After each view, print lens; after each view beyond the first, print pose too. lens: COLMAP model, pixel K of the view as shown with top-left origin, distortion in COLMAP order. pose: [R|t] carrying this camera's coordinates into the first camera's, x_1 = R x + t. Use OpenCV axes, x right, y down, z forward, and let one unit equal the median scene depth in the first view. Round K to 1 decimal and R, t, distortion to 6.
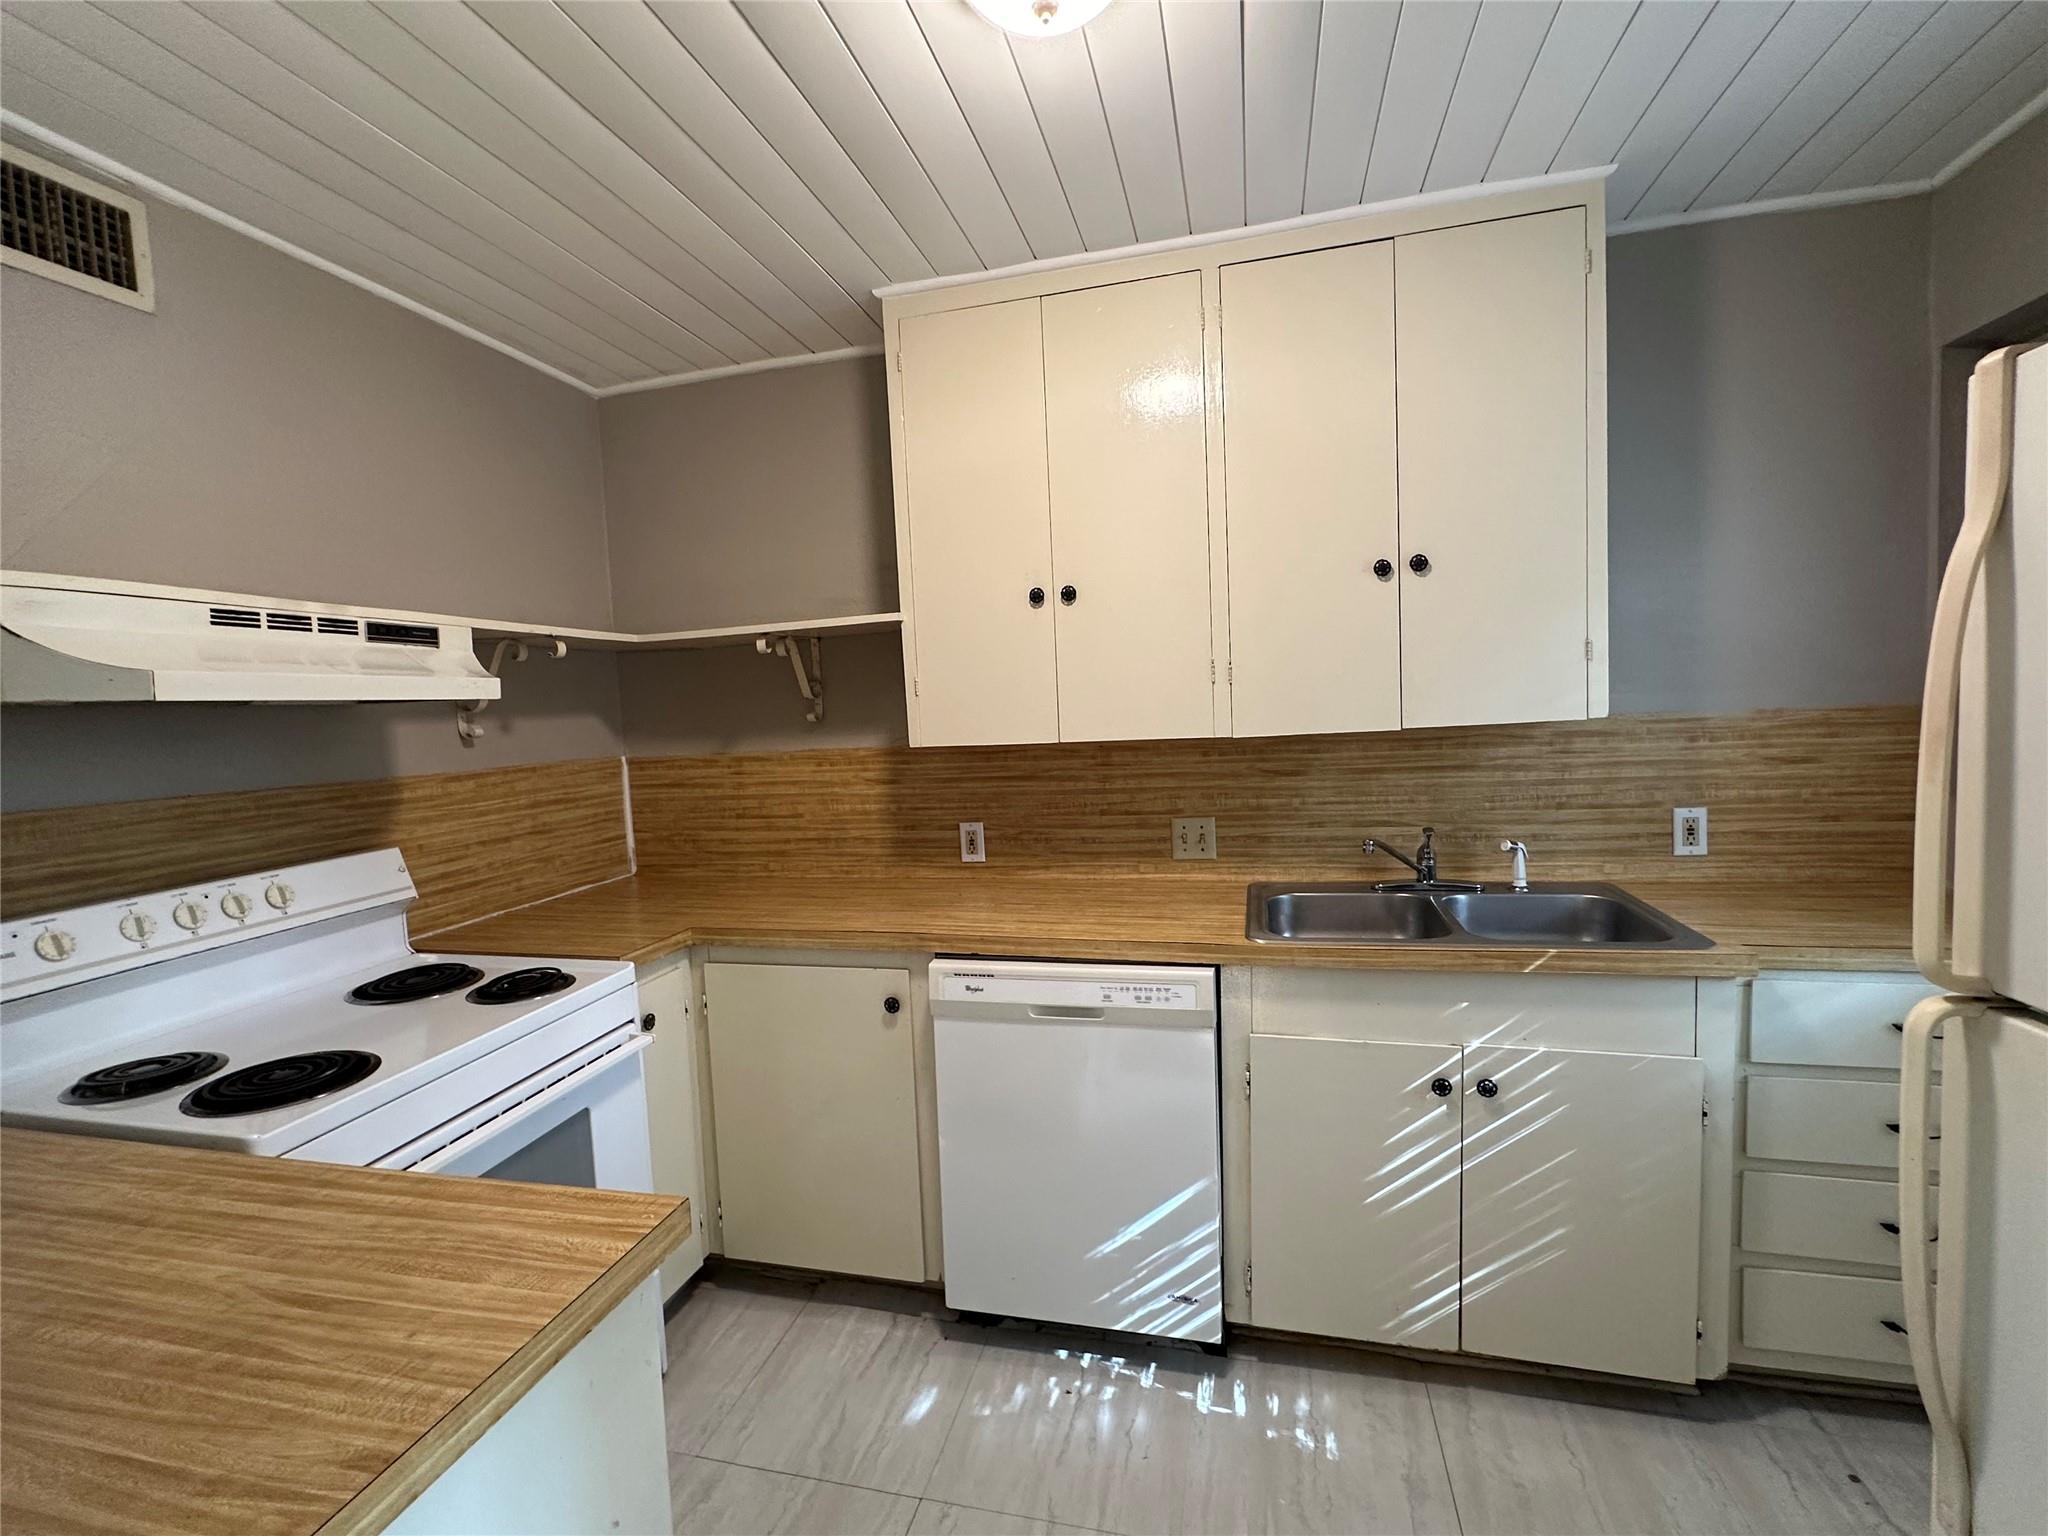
lens RADIAL K [[917.8, 0, 1022.5], [0, 917.8, 774.3], [0, 0, 1]] dist [-0.002340, 0.000693]
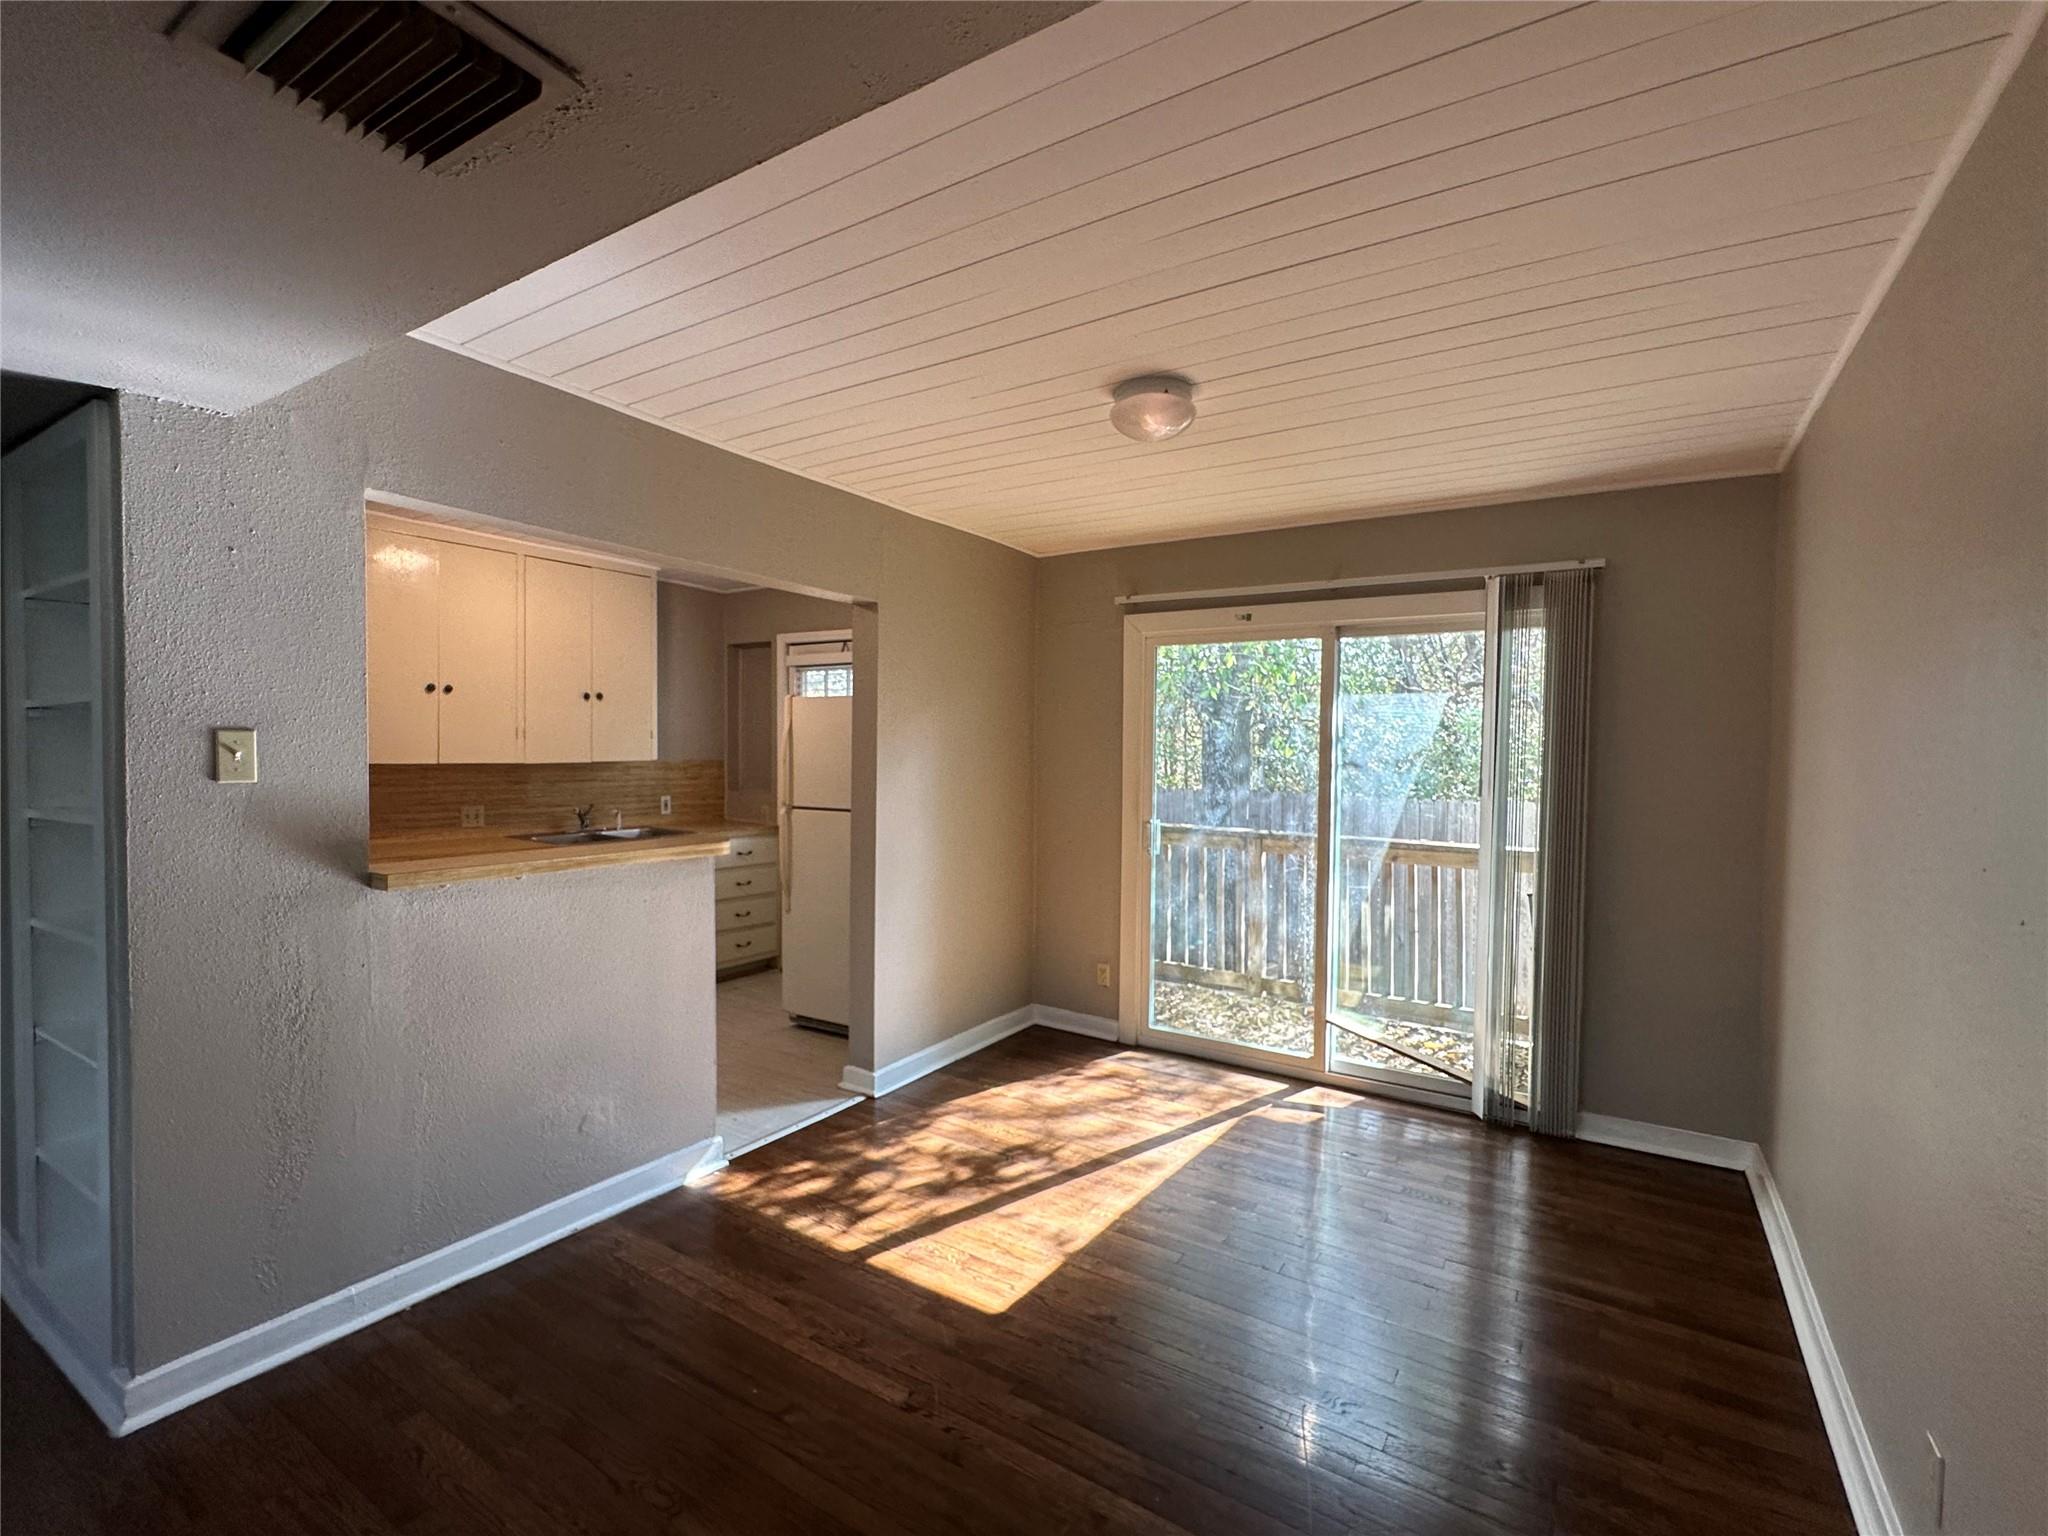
lens RADIAL K [[917.8, 0, 1016.9], [0, 917.8, 771.1], [0, 0, 1]] dist [-0.002340, 0.000693]
pose [[0.320370, 0.026148, 0.946931, -1.534617], [0.043877, 0.998137, -0.042407, 0.128809], [-0.946276, 0.055134, 0.318626, -0.850516]]
